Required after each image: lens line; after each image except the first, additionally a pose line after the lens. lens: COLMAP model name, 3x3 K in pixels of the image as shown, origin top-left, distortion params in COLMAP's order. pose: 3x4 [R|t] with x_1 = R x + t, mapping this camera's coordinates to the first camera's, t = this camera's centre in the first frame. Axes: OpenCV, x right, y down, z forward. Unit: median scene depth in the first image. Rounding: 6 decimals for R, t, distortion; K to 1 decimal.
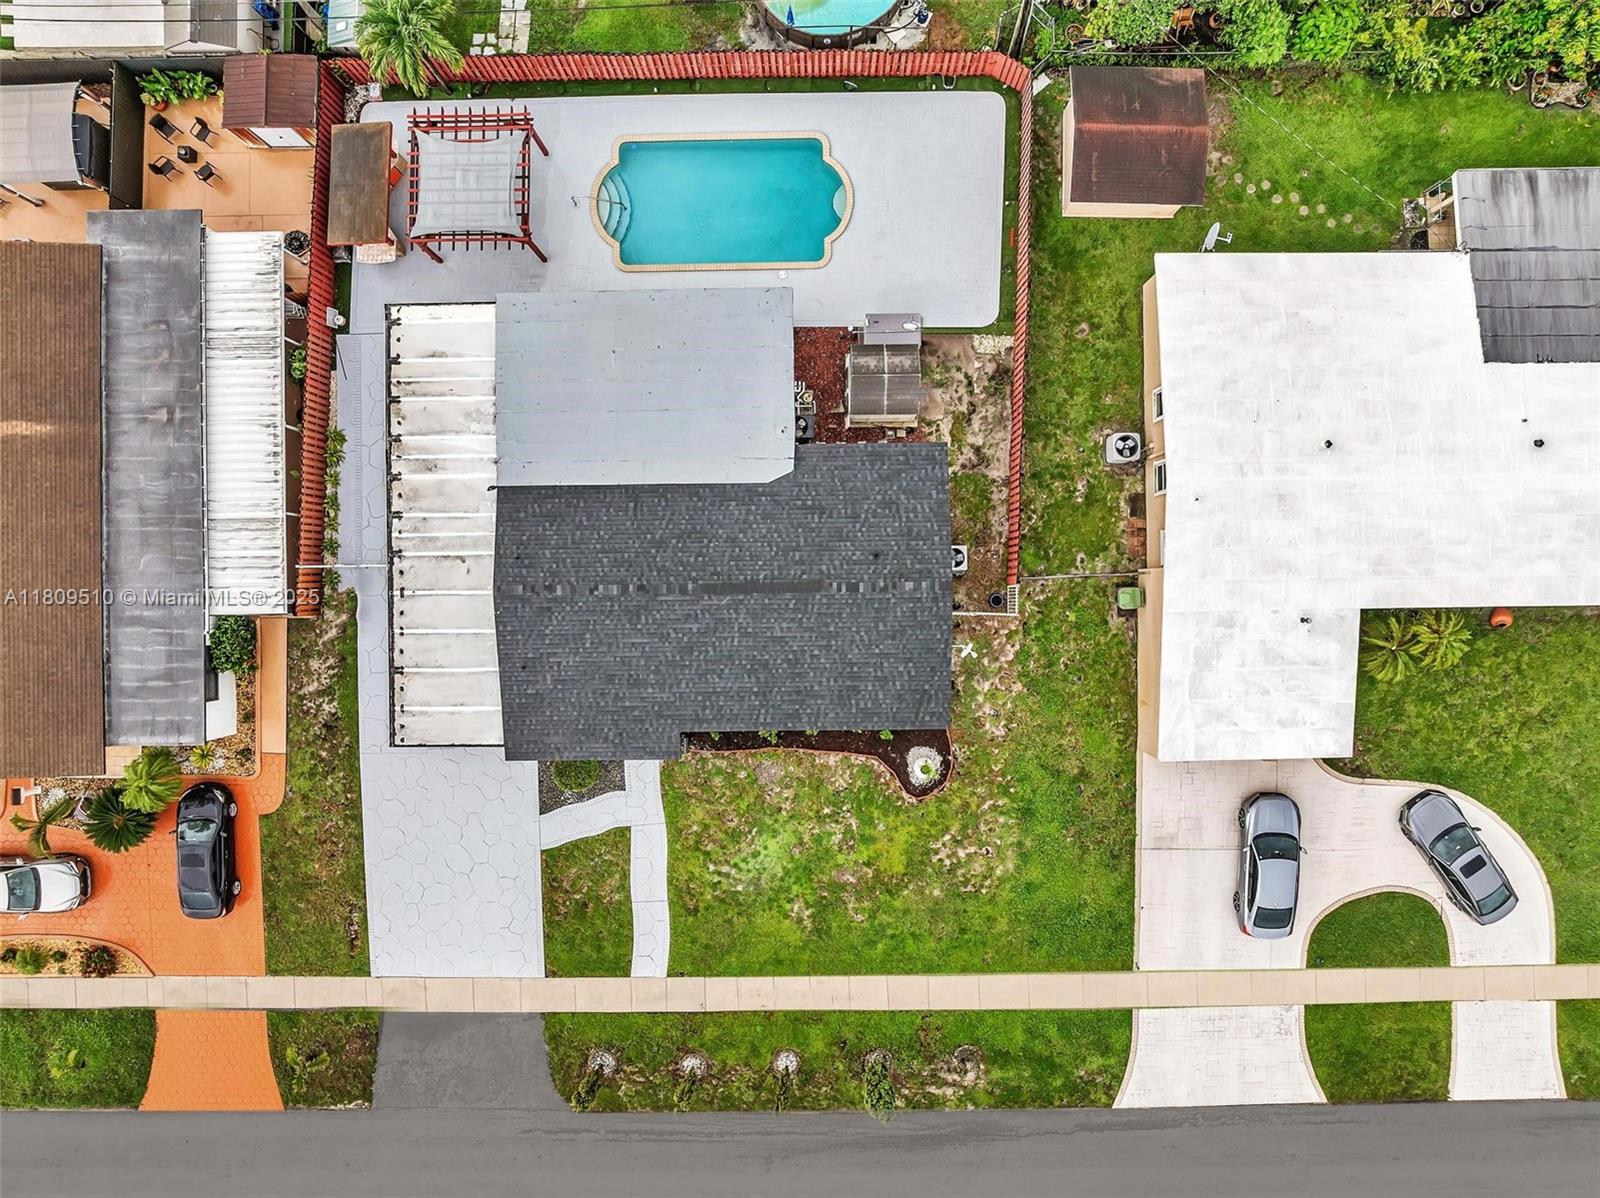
lens RADIAL K [[1138.3, 0, 828.0], [0, 1138.3, 599.2], [0, 0, 1]] dist [-0.049151, -0.004976]
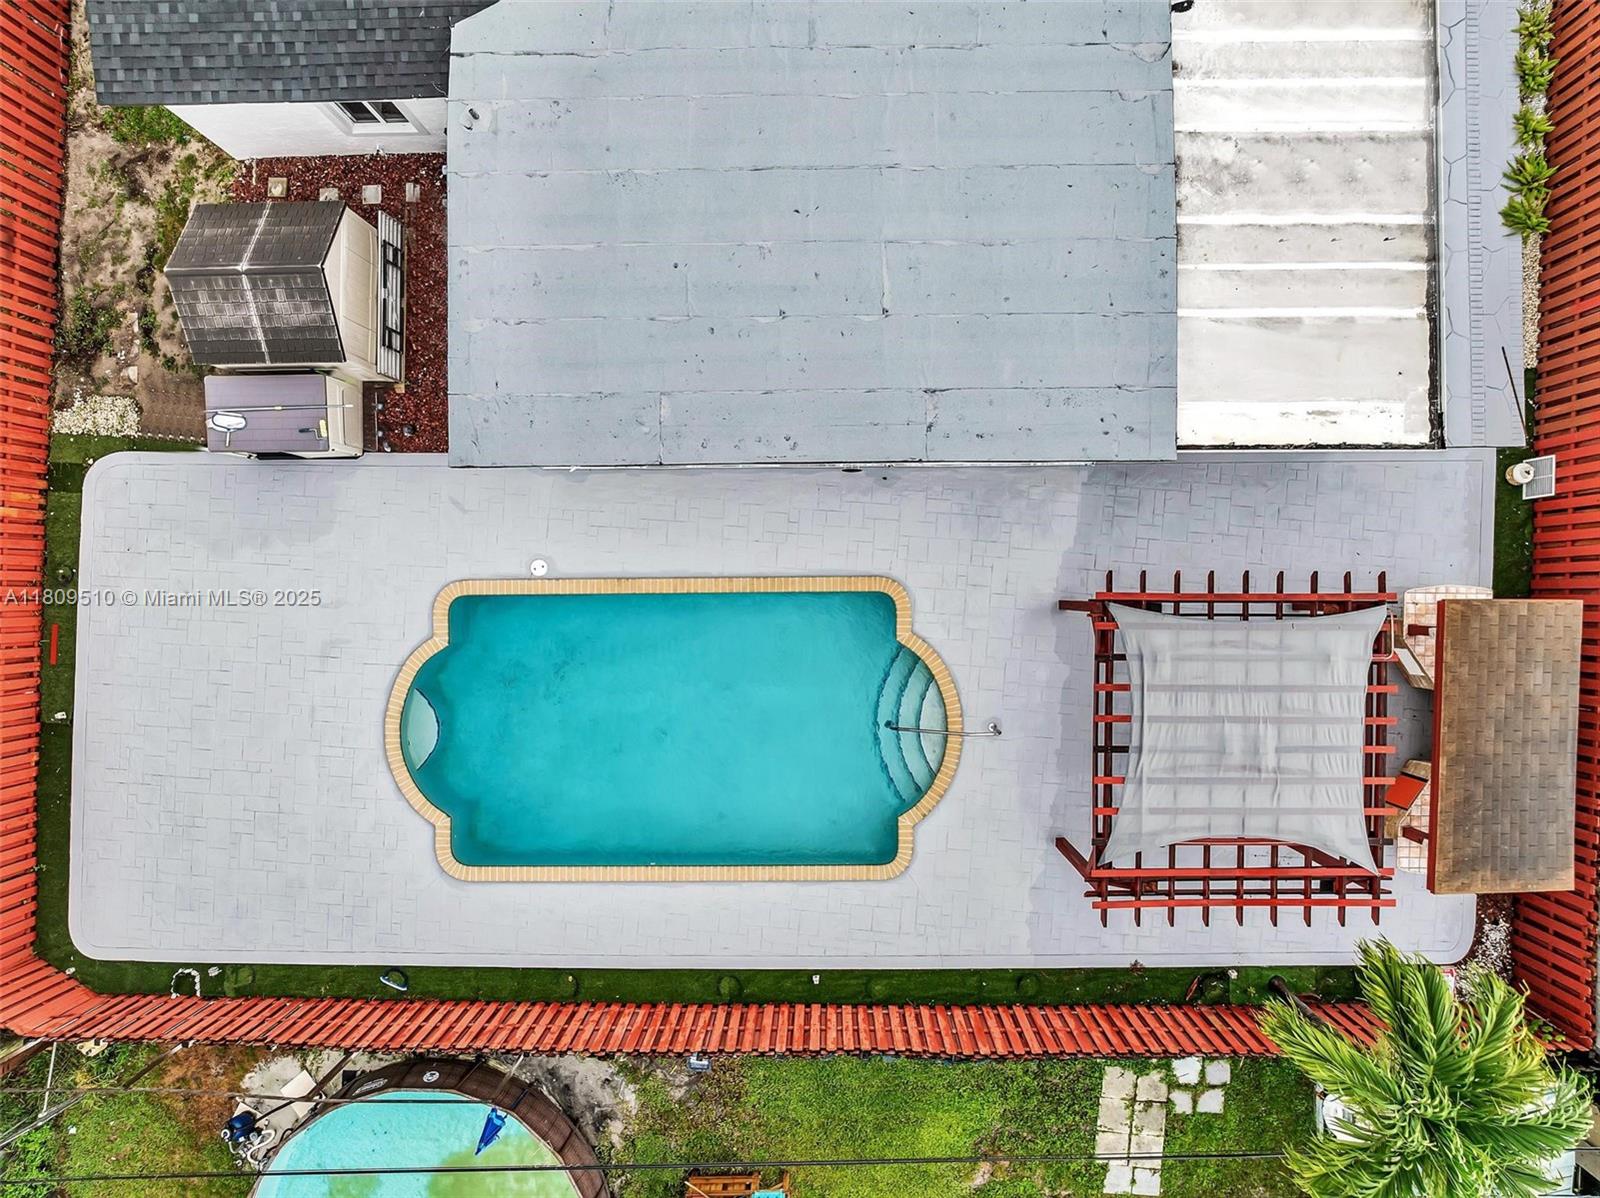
lens RADIAL K [[1135.2, 0, 800.0], [0, 1135.2, 599.0], [0, 0, 1]] dist [-0.080345, 0.049723]
pose [[-0.999670, -0.004519, 0.025277, -0.156928], [0.004345, -0.999967, -0.006921, -0.295926], [0.025307, -0.006809, 0.999657, 0.548687]]
